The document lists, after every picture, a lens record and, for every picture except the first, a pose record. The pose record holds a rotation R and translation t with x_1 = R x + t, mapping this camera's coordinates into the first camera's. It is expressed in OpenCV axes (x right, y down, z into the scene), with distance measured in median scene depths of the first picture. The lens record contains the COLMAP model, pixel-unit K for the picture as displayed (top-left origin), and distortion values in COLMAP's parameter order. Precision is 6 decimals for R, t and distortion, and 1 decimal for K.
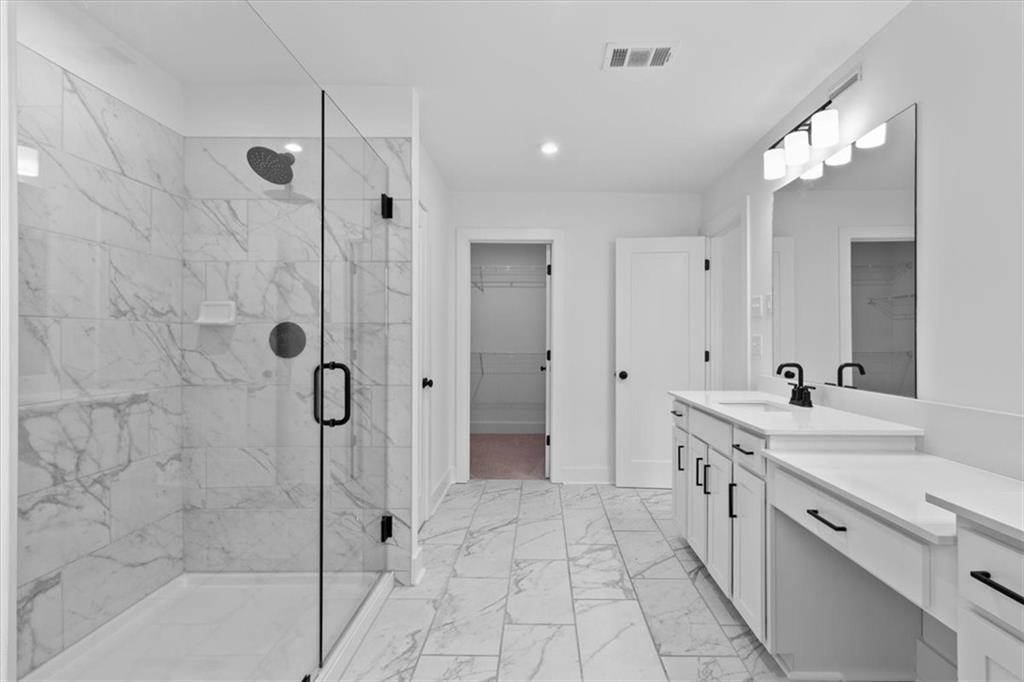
lens RADIAL K [[494.6, 0, 524.2], [0, 494.6, 345.9], [0, 0, 1]] dist [0.013698, -0.000209]
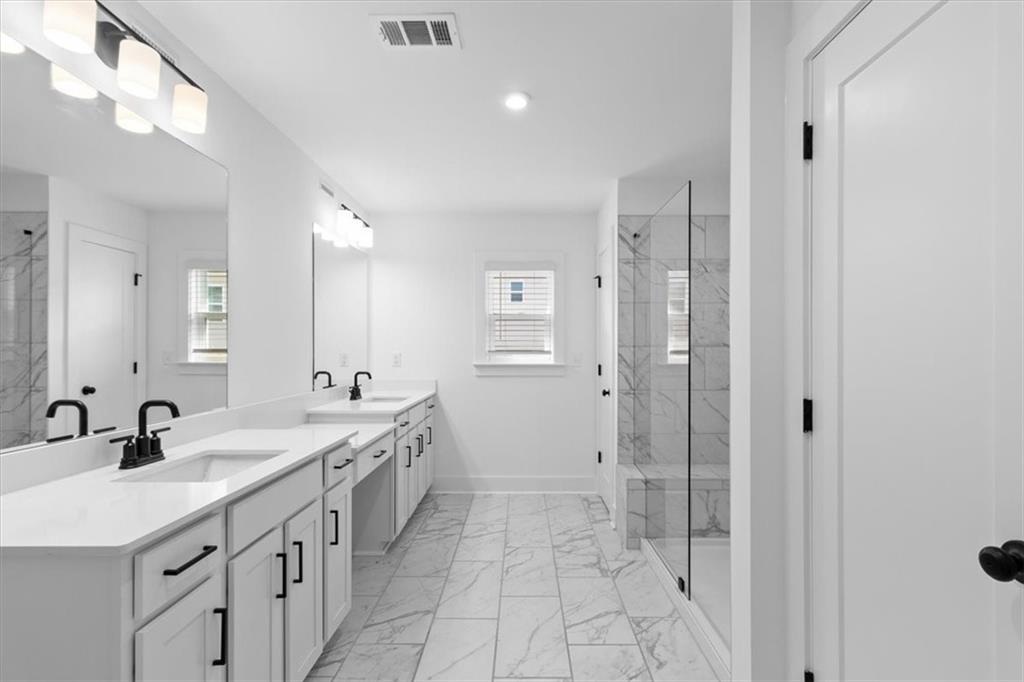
lens RADIAL K [[494.6, 0, 524.2], [0, 494.6, 345.9], [0, 0, 1]] dist [0.013698, -0.000209]
pose [[-0.999541, -0.001109, -0.030264, 0.076182], [-0.001327, 0.999973, 0.007206, -0.051677], [0.030255, 0.007243, -0.999516, 1.955353]]
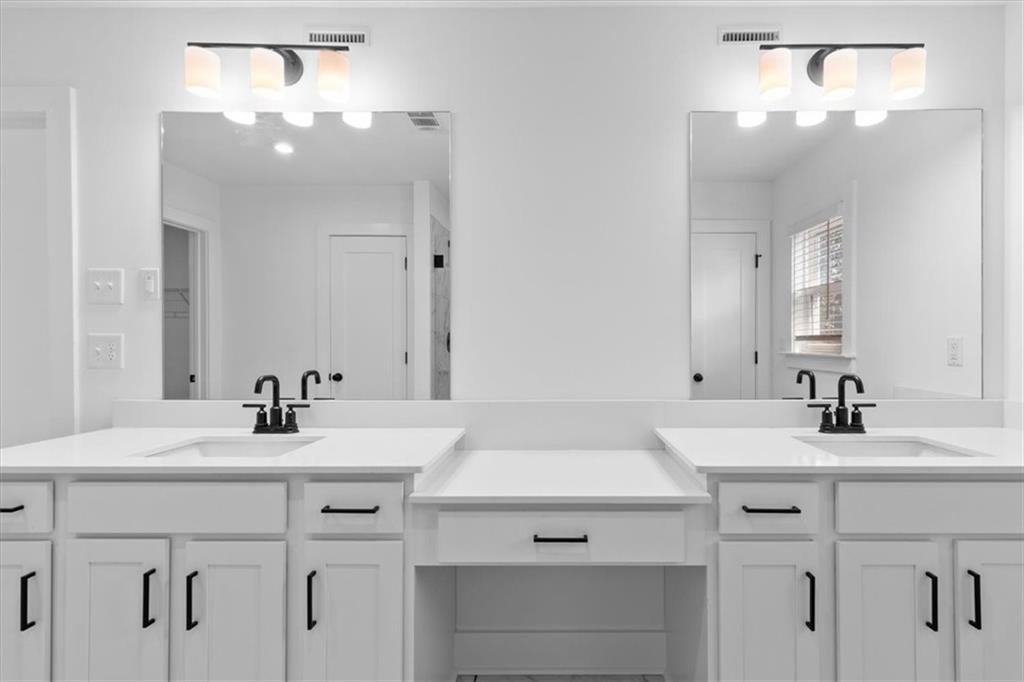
lens RADIAL K [[494.6, 0, 524.2], [0, 494.6, 345.9], [0, 0, 1]] dist [0.013698, -0.000209]
pose [[-0.024063, -0.000272, 0.999710, -0.197970], [0.014052, 0.999901, 0.000610, -0.001692], [-0.999612, 0.014063, -0.024057, 0.729541]]
